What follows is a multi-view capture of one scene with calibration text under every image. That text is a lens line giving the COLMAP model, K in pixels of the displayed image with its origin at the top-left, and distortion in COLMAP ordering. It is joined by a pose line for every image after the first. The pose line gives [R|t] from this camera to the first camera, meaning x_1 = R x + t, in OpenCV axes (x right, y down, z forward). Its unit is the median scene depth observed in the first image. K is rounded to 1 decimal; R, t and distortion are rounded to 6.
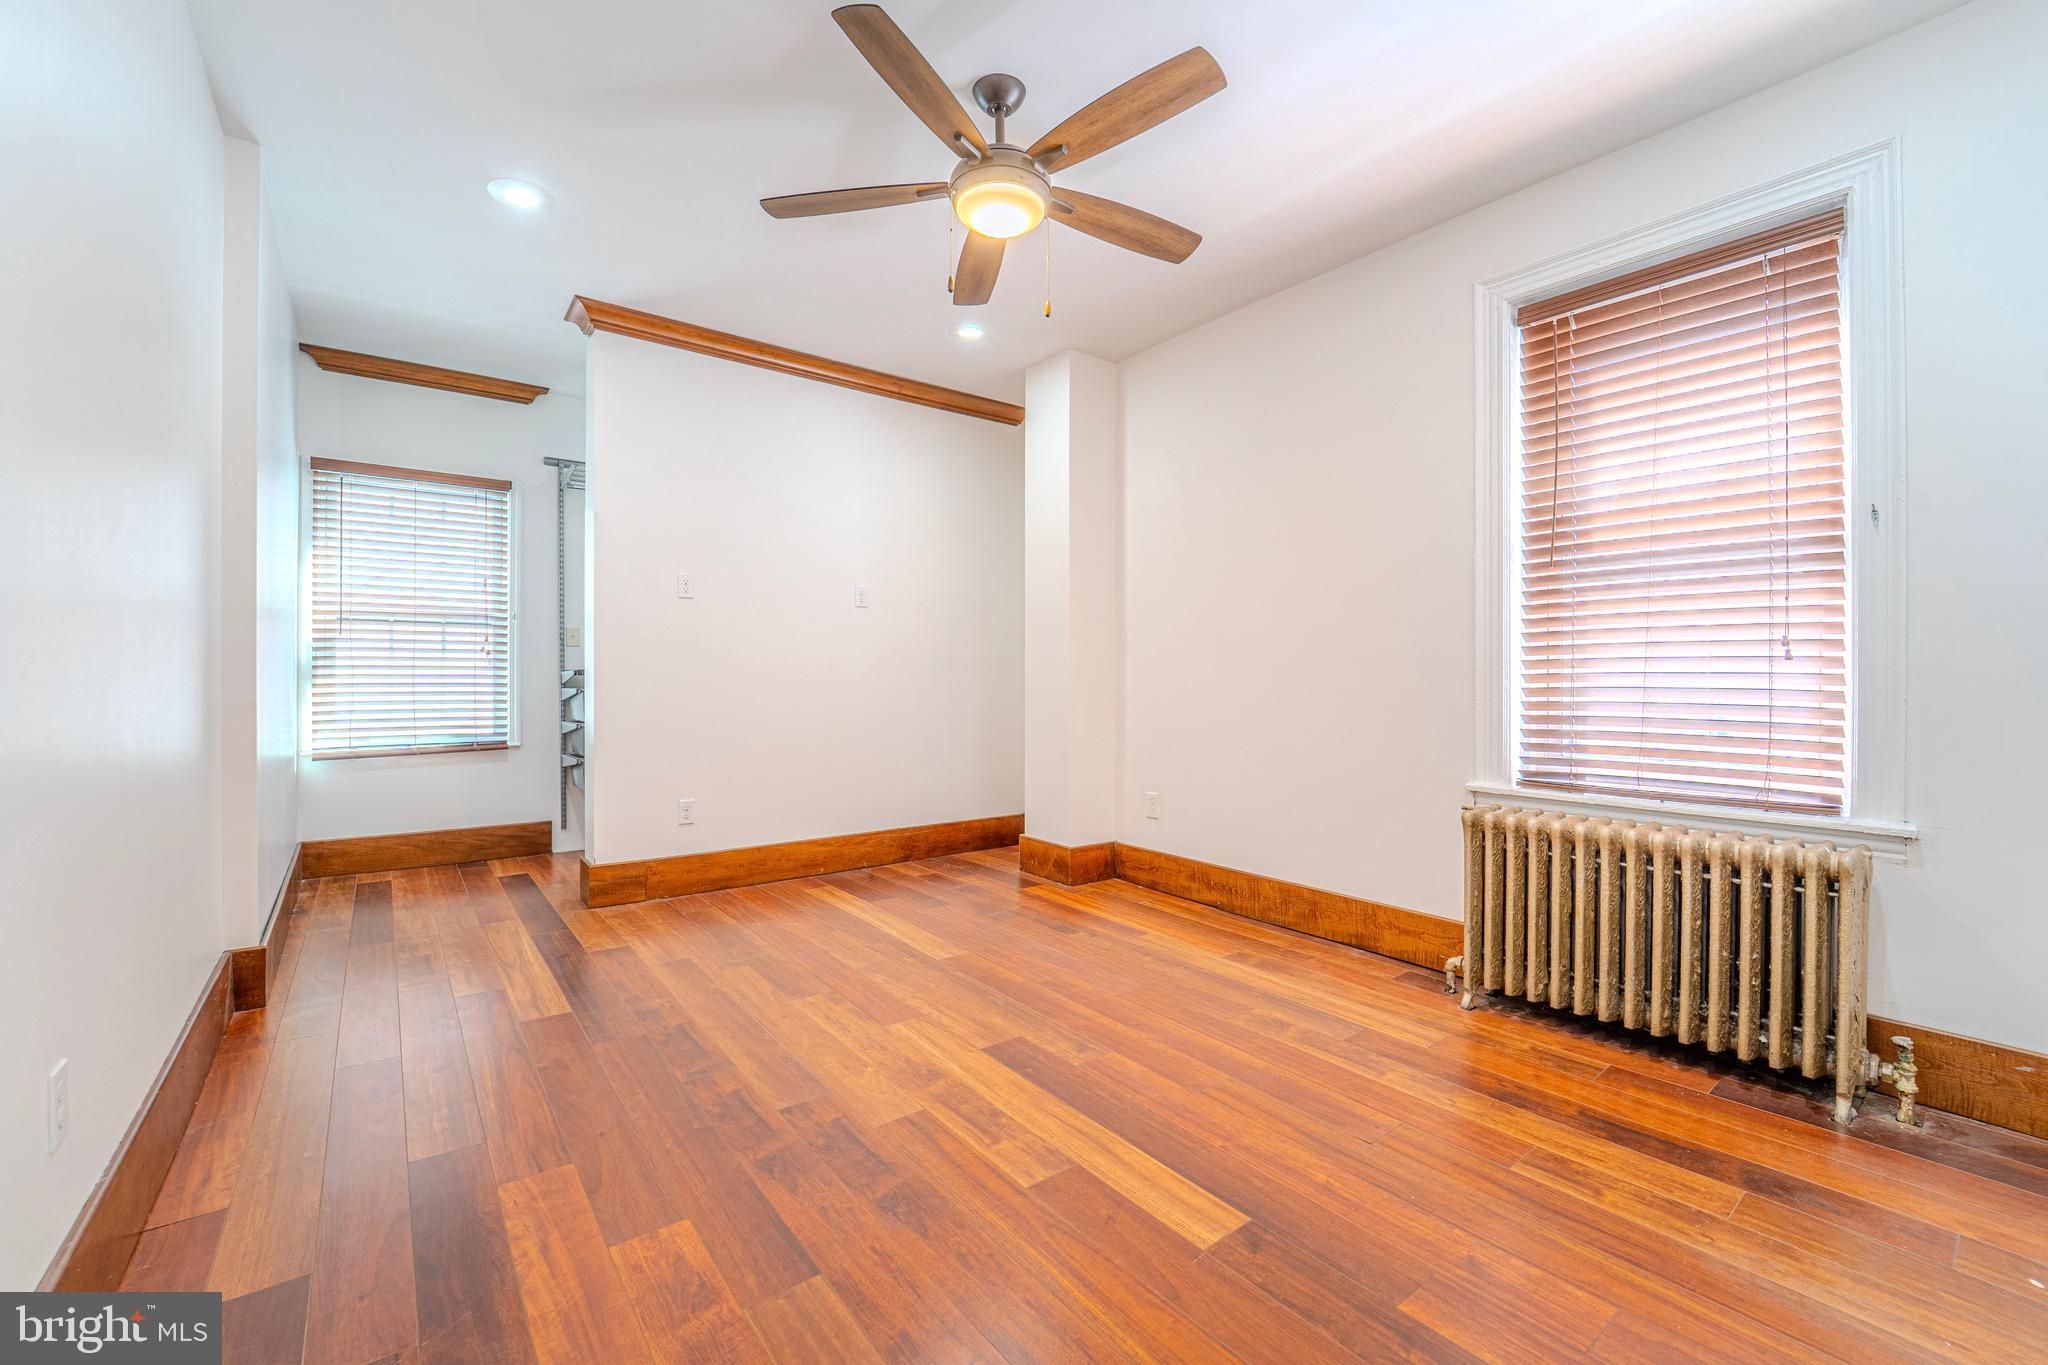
lens RADIAL K [[834.3, 0, 1022.0], [0, 834.3, 681.5], [0, 0, 1]] dist [-0.023607, -0.000578]
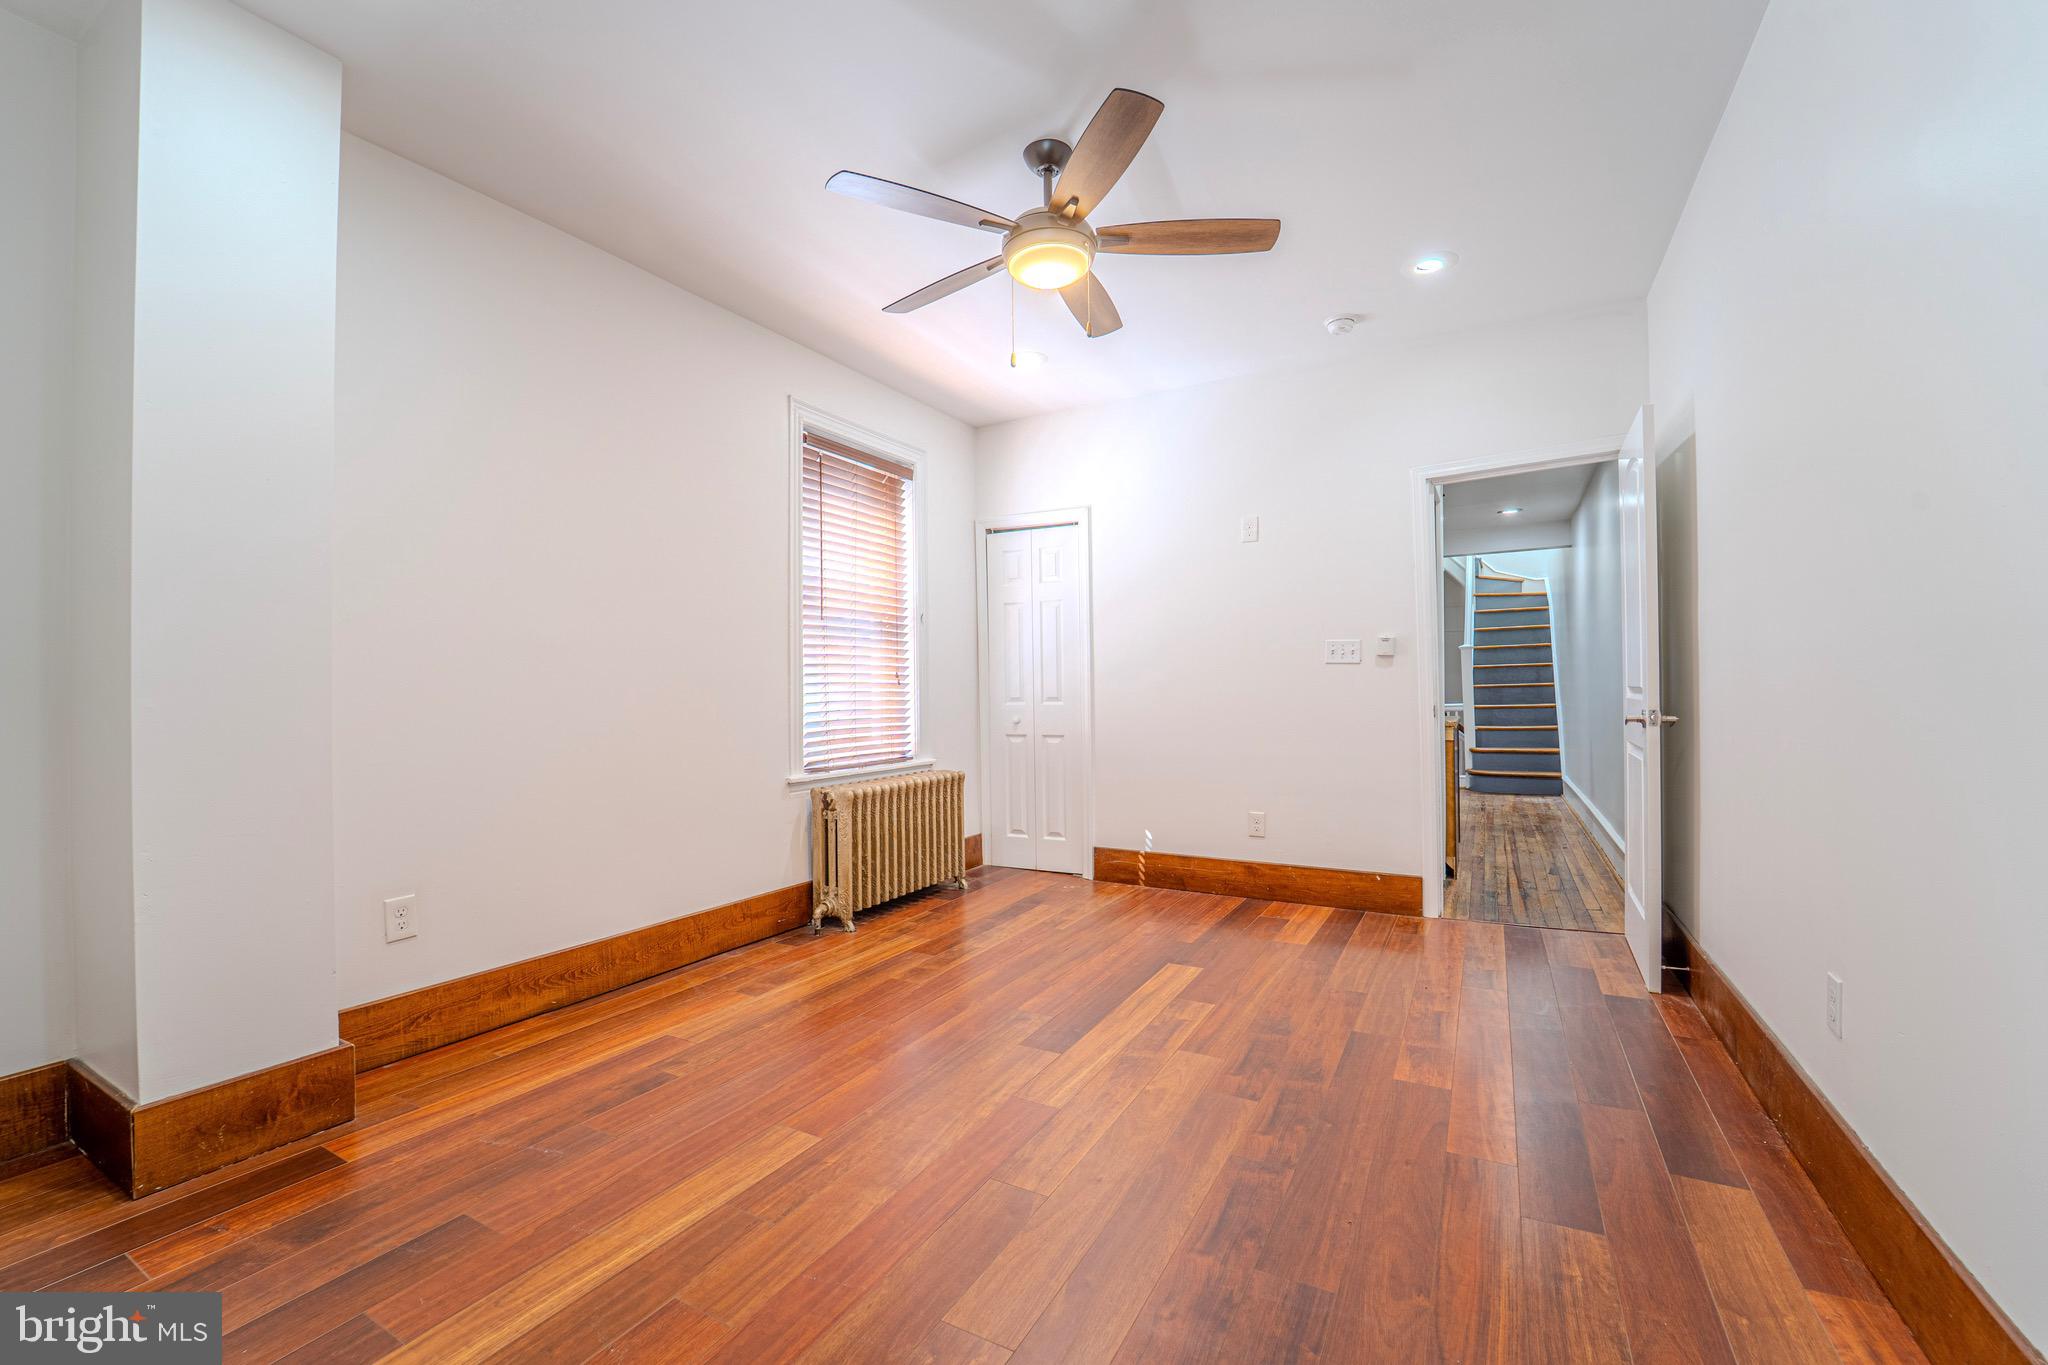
lens RADIAL K [[834.3, 0, 1022.0], [0, 834.3, 681.5], [0, 0, 1]] dist [-0.023607, -0.000578]
pose [[-0.389378, 0.009893, 0.921025, -0.991394], [0.017480, 0.999842, -0.003350, -0.022834], [-0.920912, 0.014795, -0.389489, 1.435831]]
